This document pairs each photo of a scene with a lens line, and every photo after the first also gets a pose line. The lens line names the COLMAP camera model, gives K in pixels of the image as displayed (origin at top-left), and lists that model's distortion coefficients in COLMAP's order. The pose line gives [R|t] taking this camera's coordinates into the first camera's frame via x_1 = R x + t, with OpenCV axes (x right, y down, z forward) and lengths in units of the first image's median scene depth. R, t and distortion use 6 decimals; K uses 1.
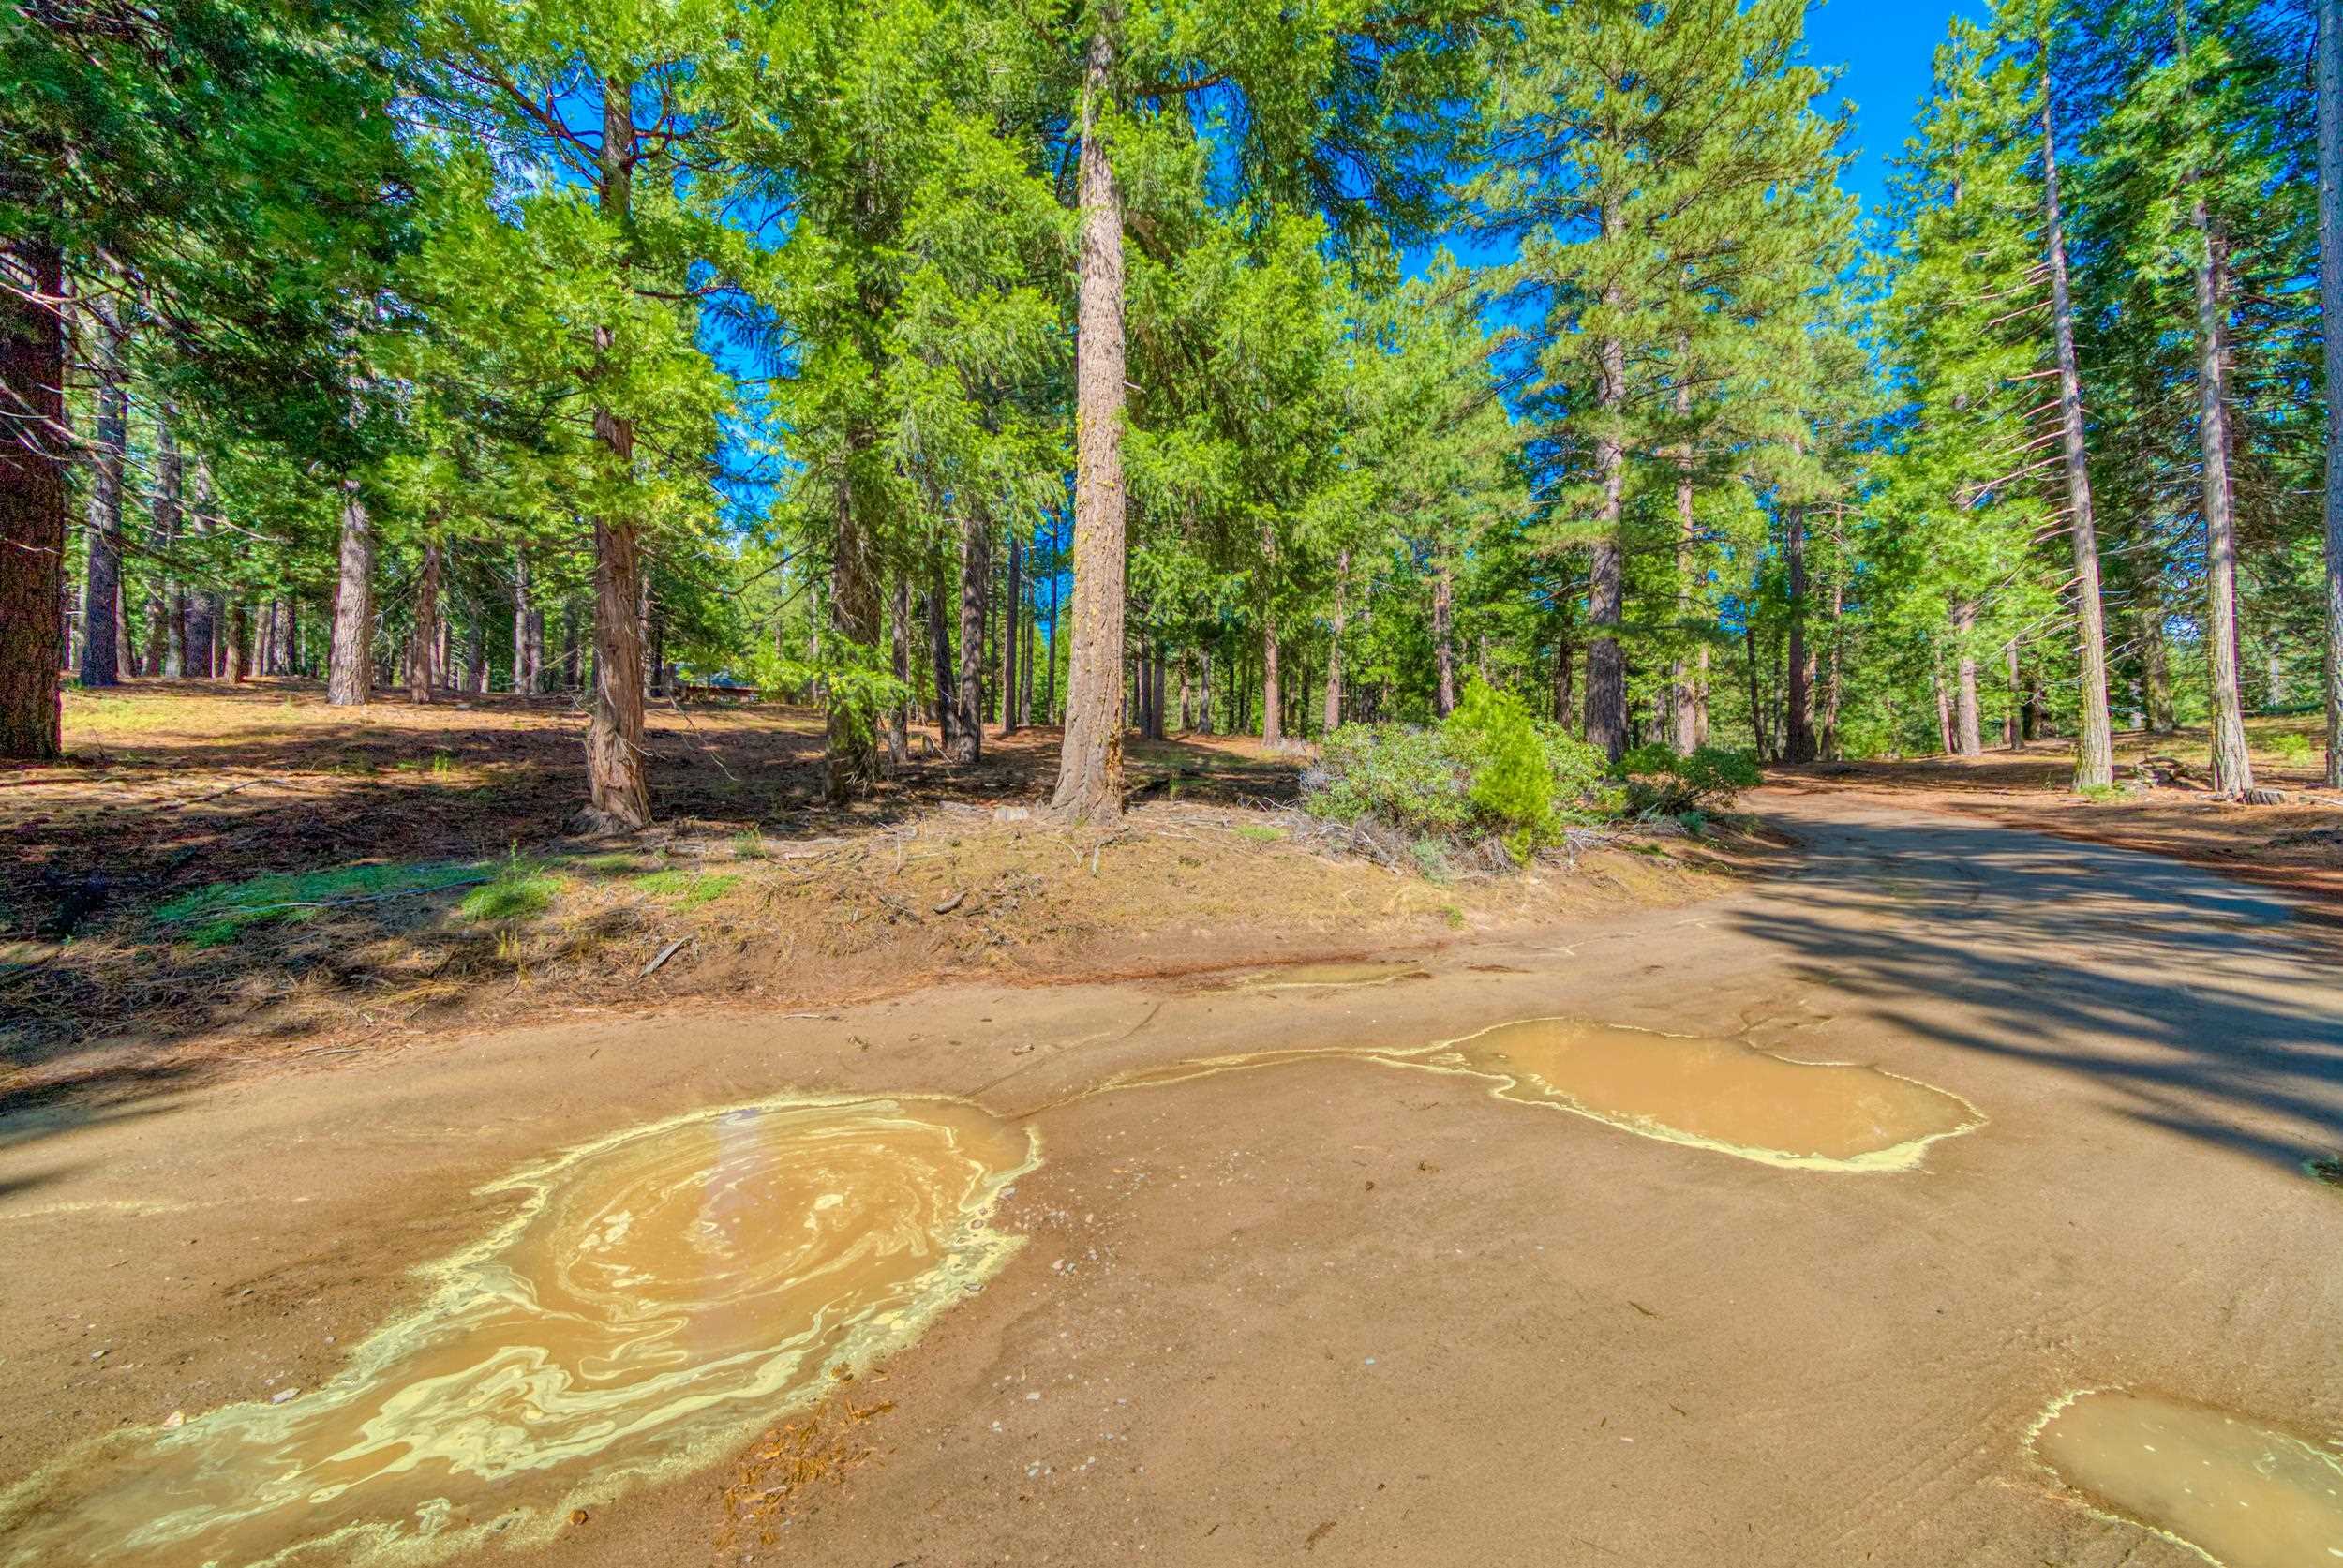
lens RADIAL K [[792.5, 0, 1172.4], [0, 792.5, 775.6], [0, 0, 1]] dist [0.001476, -0.000325]
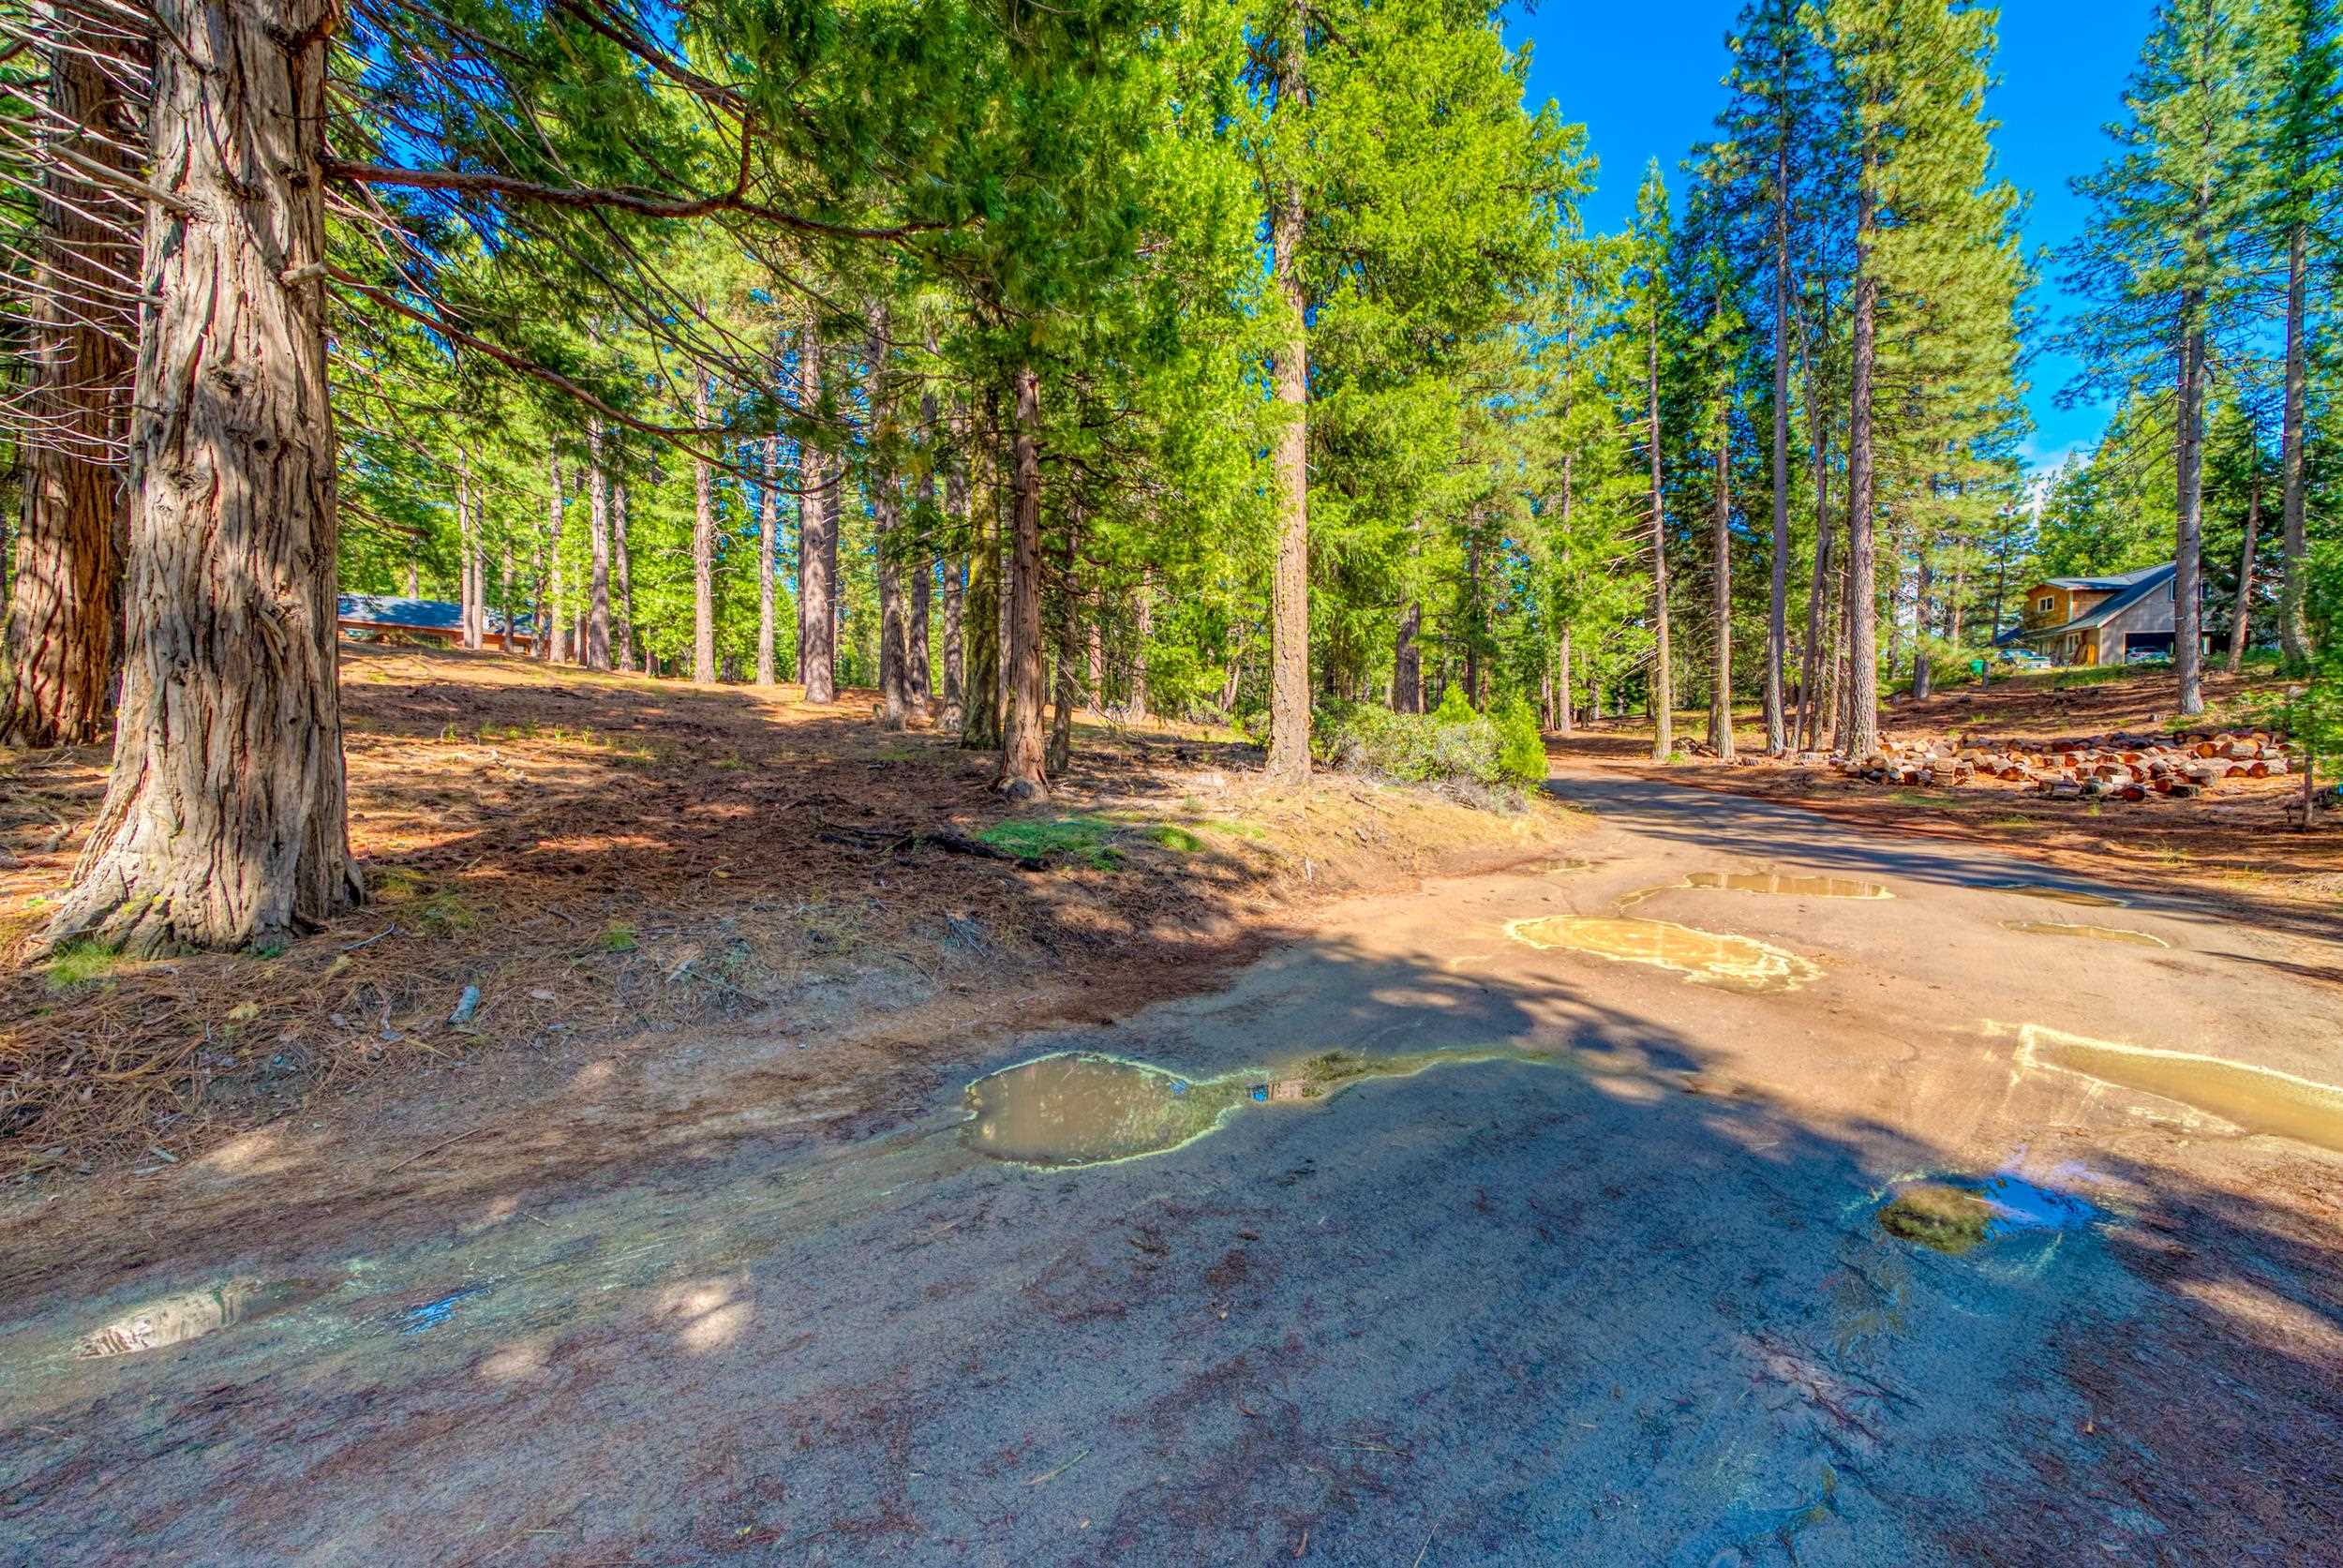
lens RADIAL K [[792.5, 0, 1172.4], [0, 792.5, 775.6], [0, 0, 1]] dist [0.001476, -0.000325]
pose [[0.917260, -0.011275, 0.398129, -0.443949], [-0.007566, 0.998926, 0.045721, -0.010394], [-0.398217, -0.044951, 0.916189, -0.102691]]
